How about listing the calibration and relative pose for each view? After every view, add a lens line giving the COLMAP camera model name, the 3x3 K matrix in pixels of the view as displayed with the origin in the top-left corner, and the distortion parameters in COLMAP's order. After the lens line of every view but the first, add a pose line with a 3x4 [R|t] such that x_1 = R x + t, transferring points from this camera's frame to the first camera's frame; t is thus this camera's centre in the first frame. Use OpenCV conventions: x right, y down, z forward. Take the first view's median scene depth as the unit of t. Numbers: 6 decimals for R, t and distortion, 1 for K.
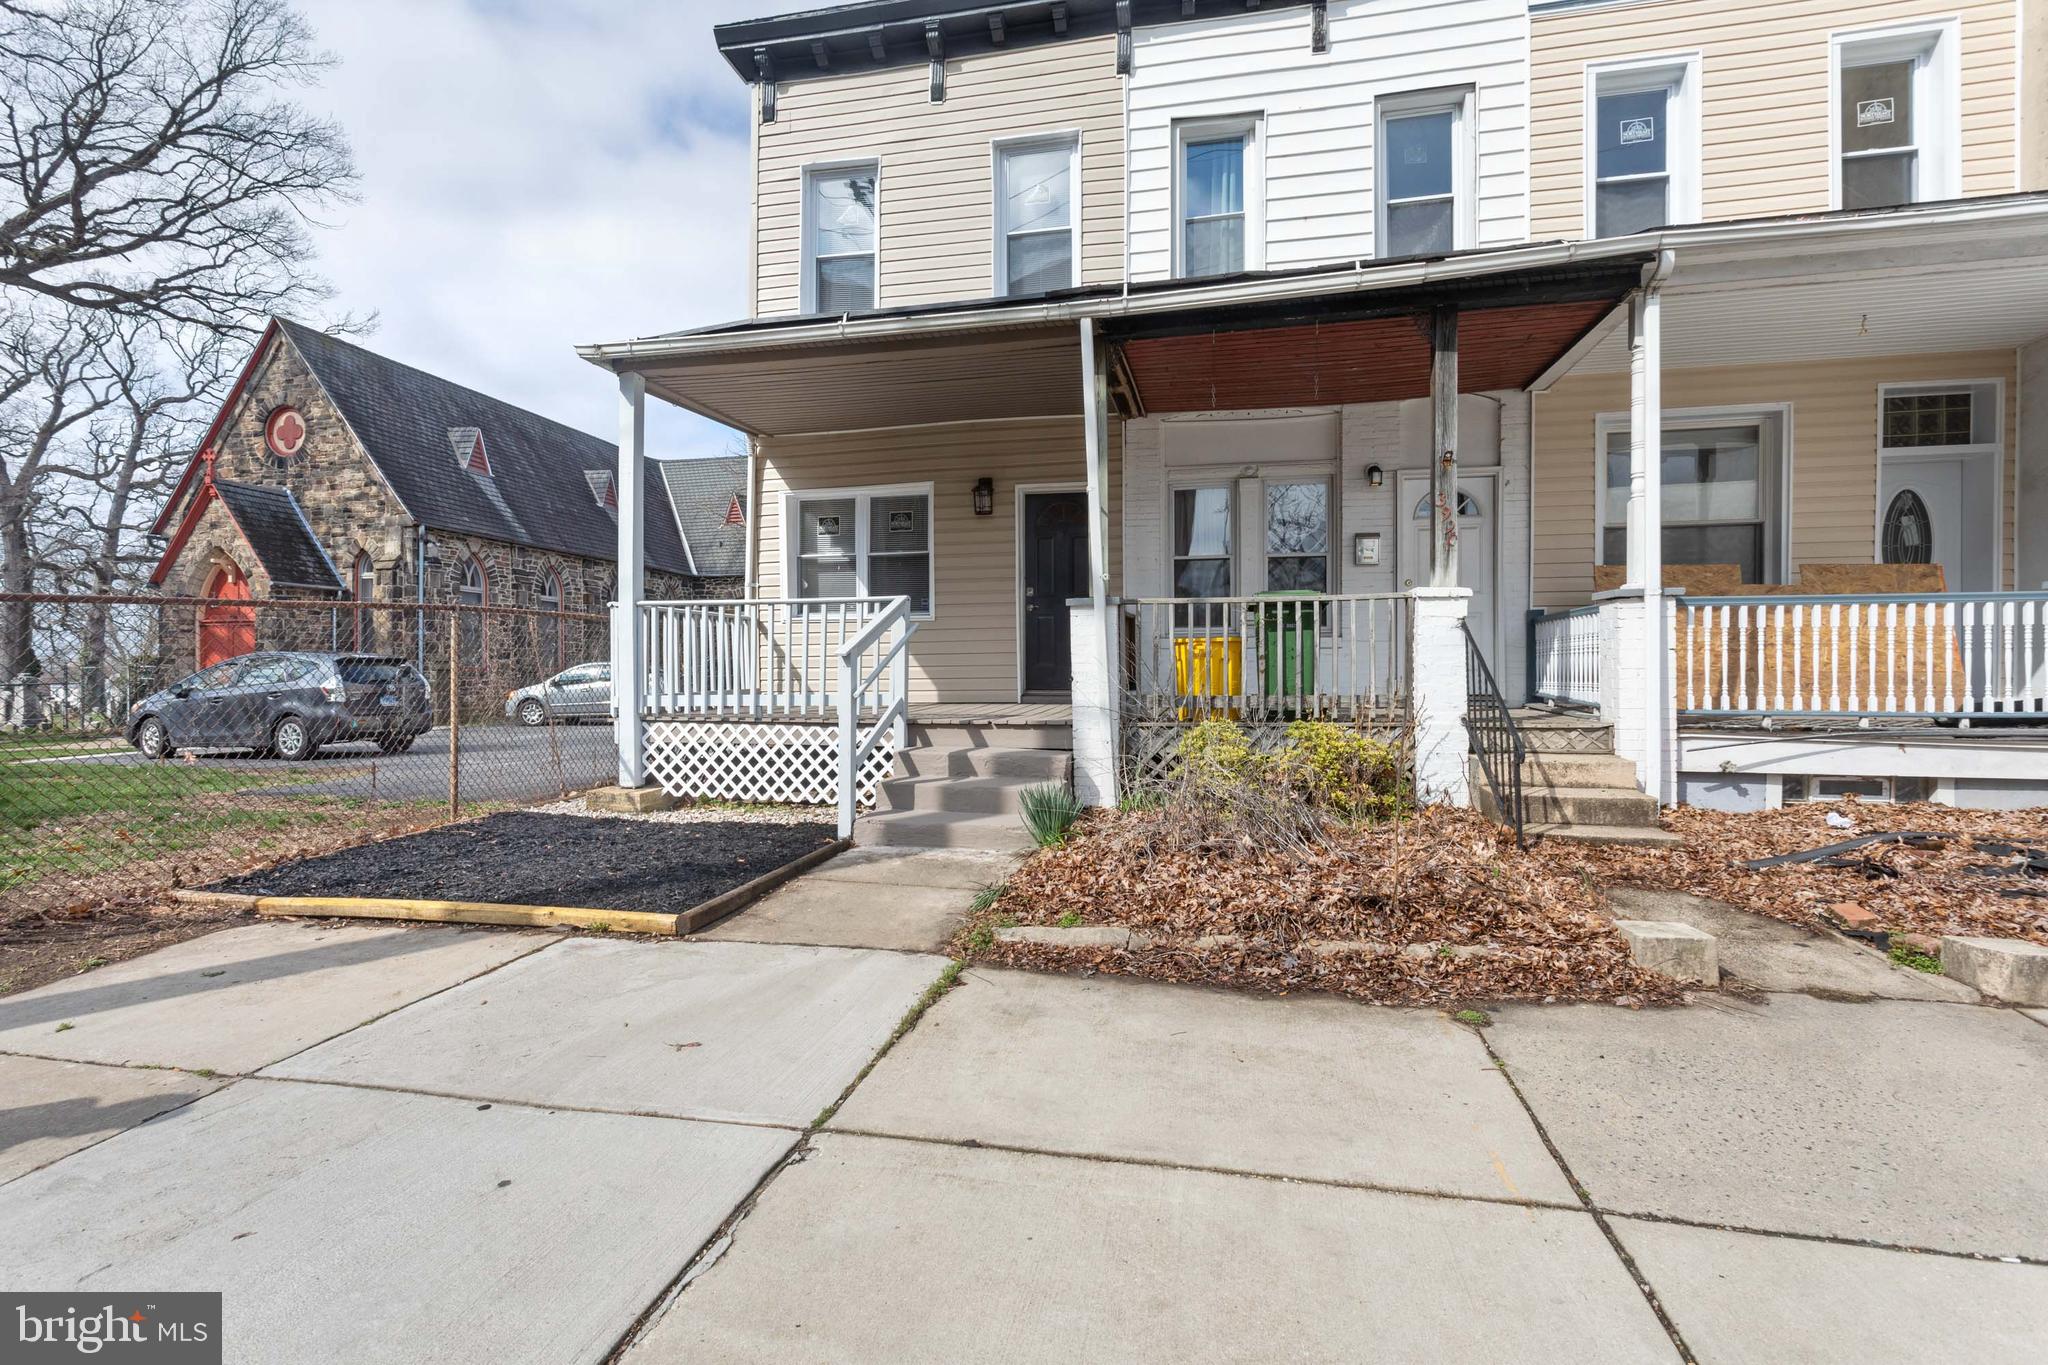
lens RADIAL K [[958.2, 0, 1041.4], [0, 958.2, 667.2], [0, 0, 1]] dist [0.001528, 0.001906]
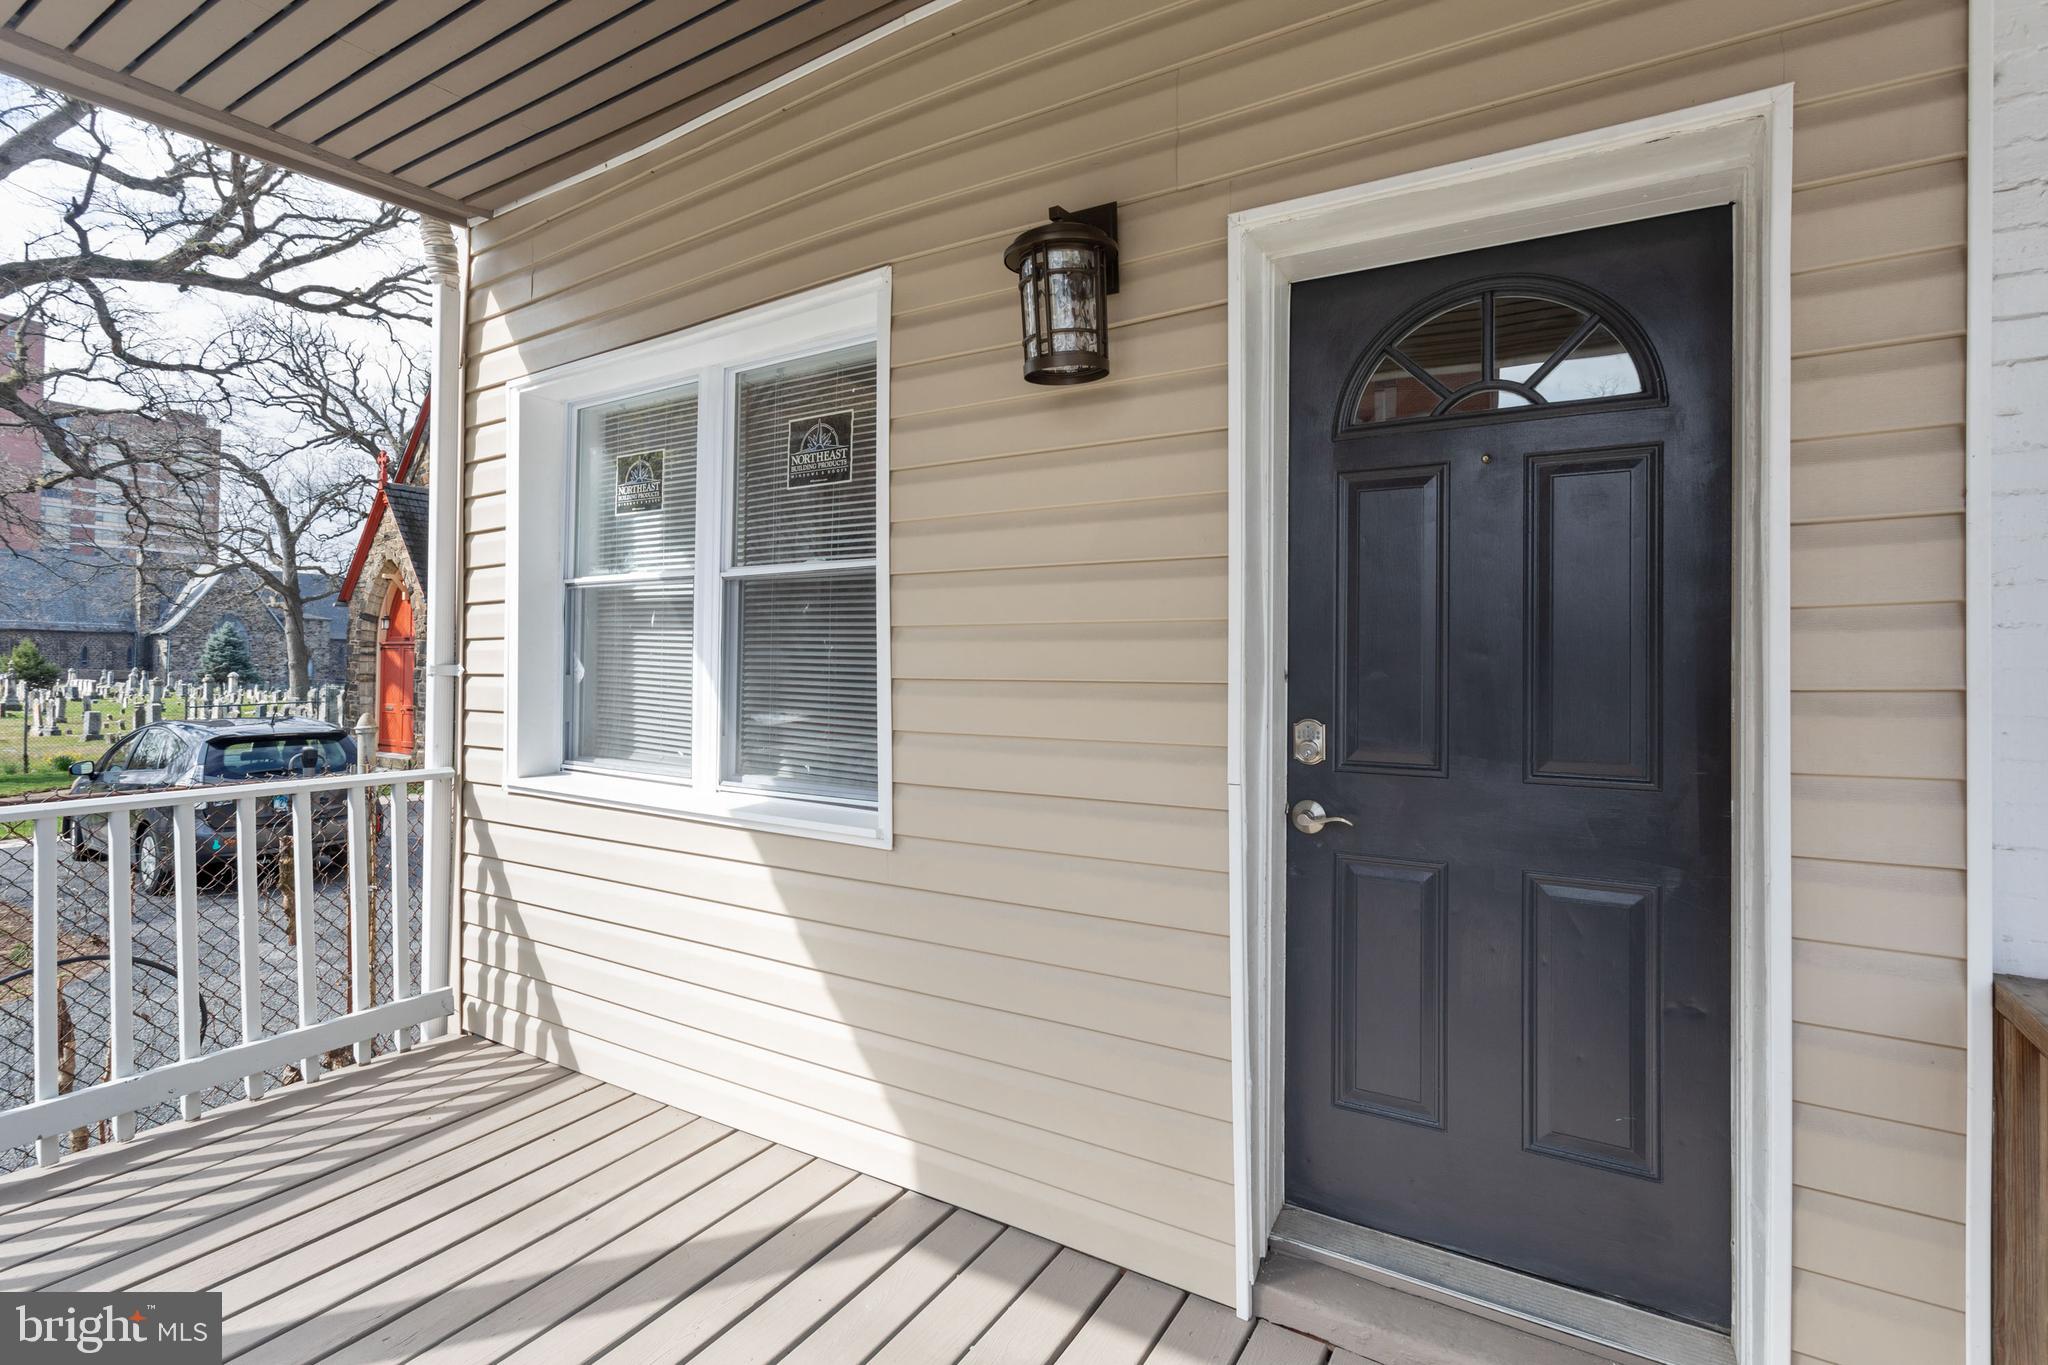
lens RADIAL K [[958.2, 0, 1043.2], [0, 958.2, 652.0], [0, 0, 1]] dist [0.001528, 0.001906]
pose [[0.946614, 0.006293, -0.322307, 0.000471], [-0.006797, 0.999977, -0.000436, -0.112690], [0.322297, 0.002604, 0.946635, 0.897144]]
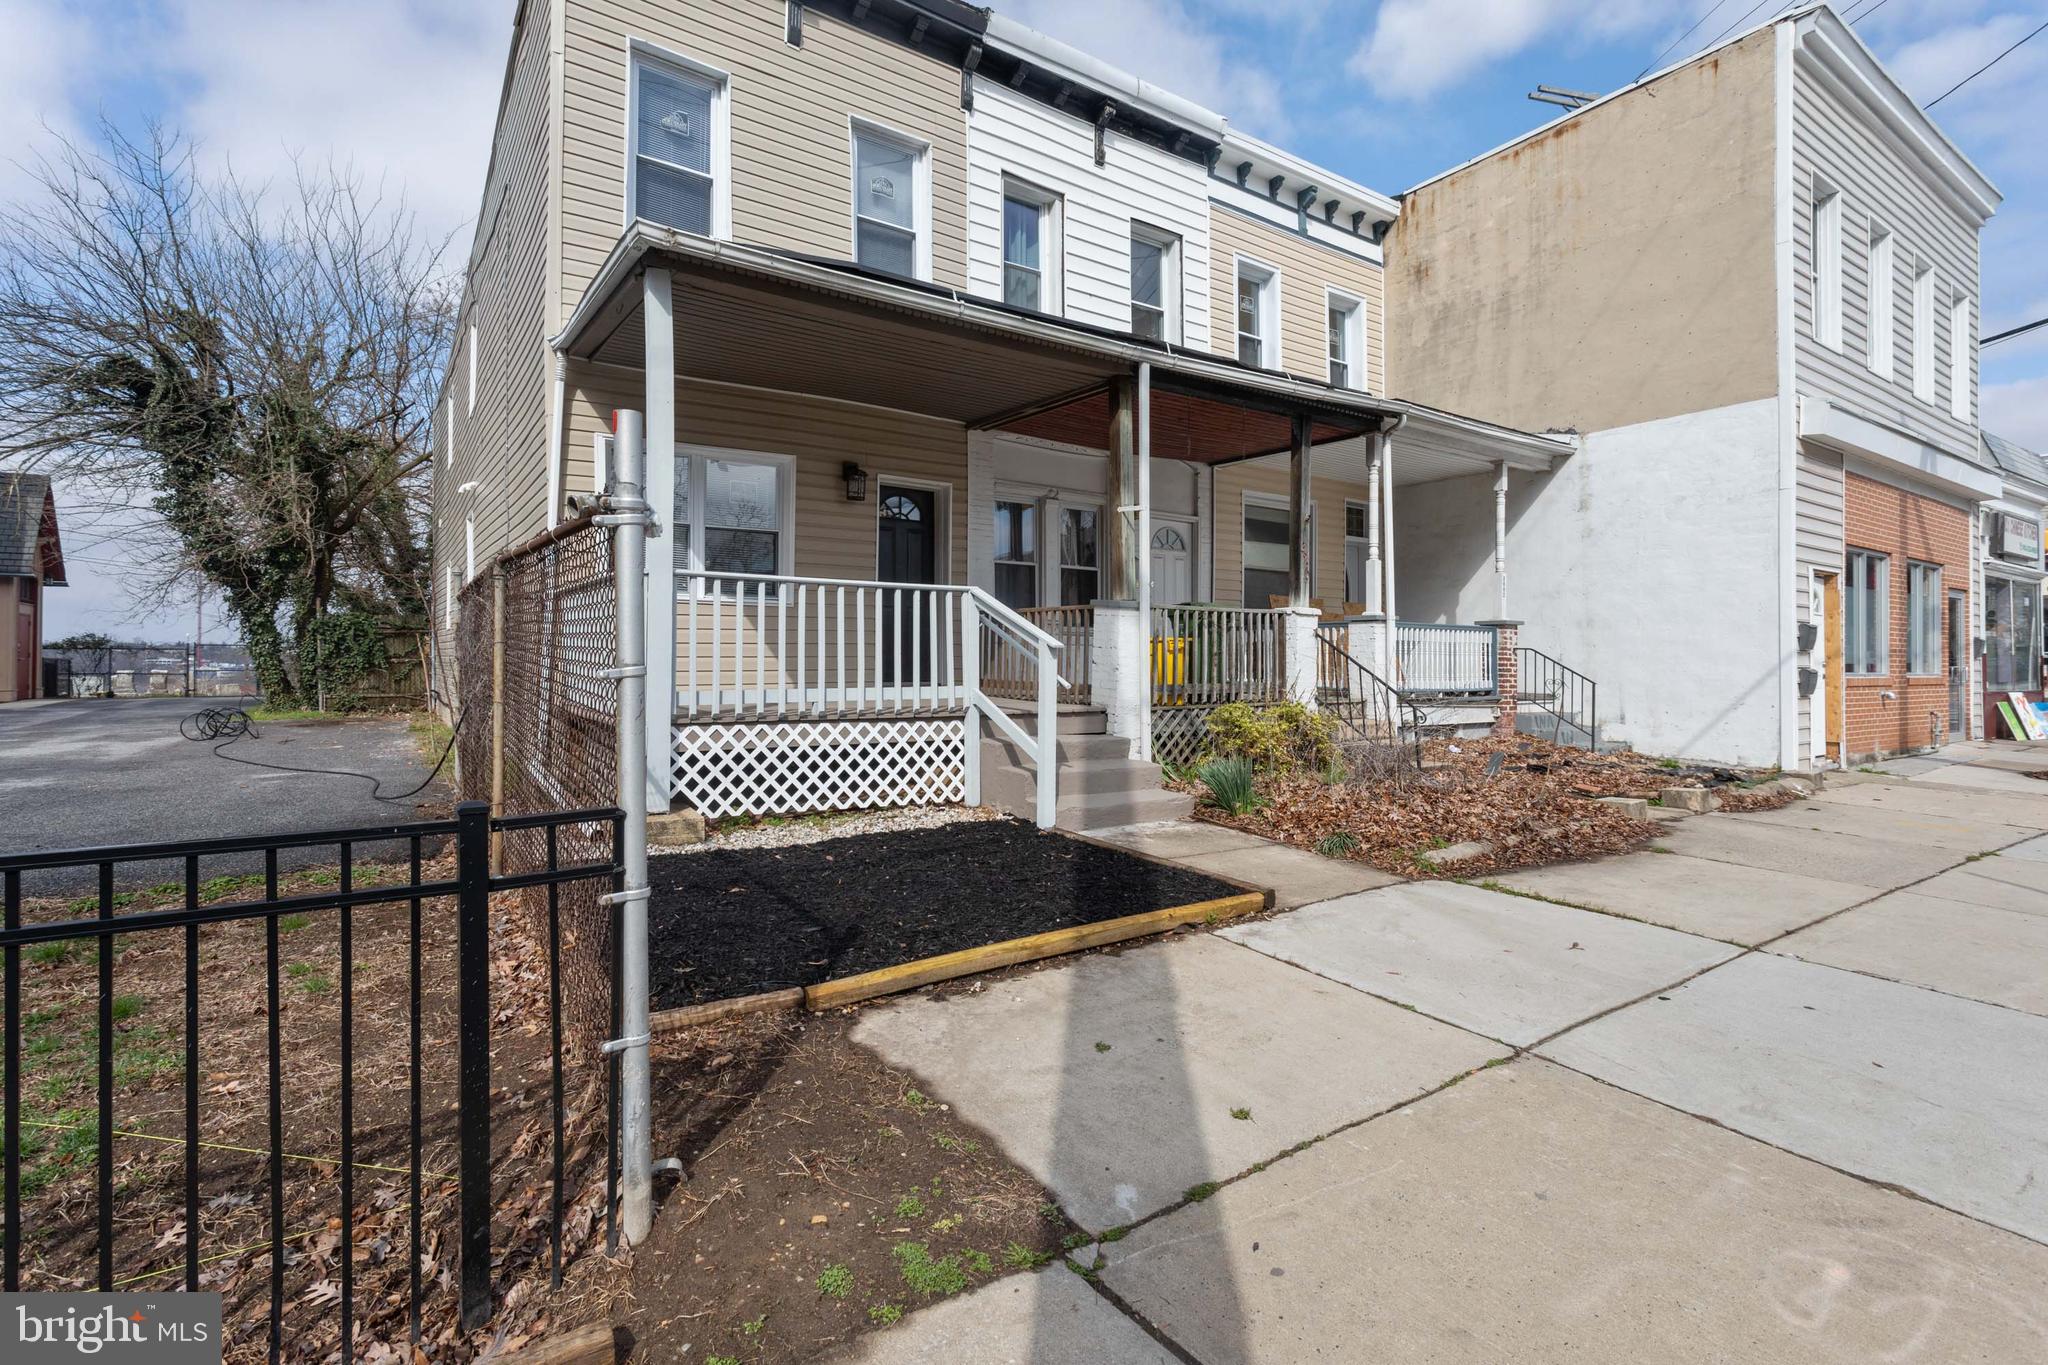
lens RADIAL K [[958.2, 0, 1004.9], [0, 958.2, 647.4], [0, 0, 1]] dist [0.001528, 0.001906]
pose [[0.687832, 0.017978, 0.725647, -0.727682], [-0.009667, 0.999831, -0.015608, 0.002984], [-0.725805, 0.003721, 0.687890, 0.252837]]
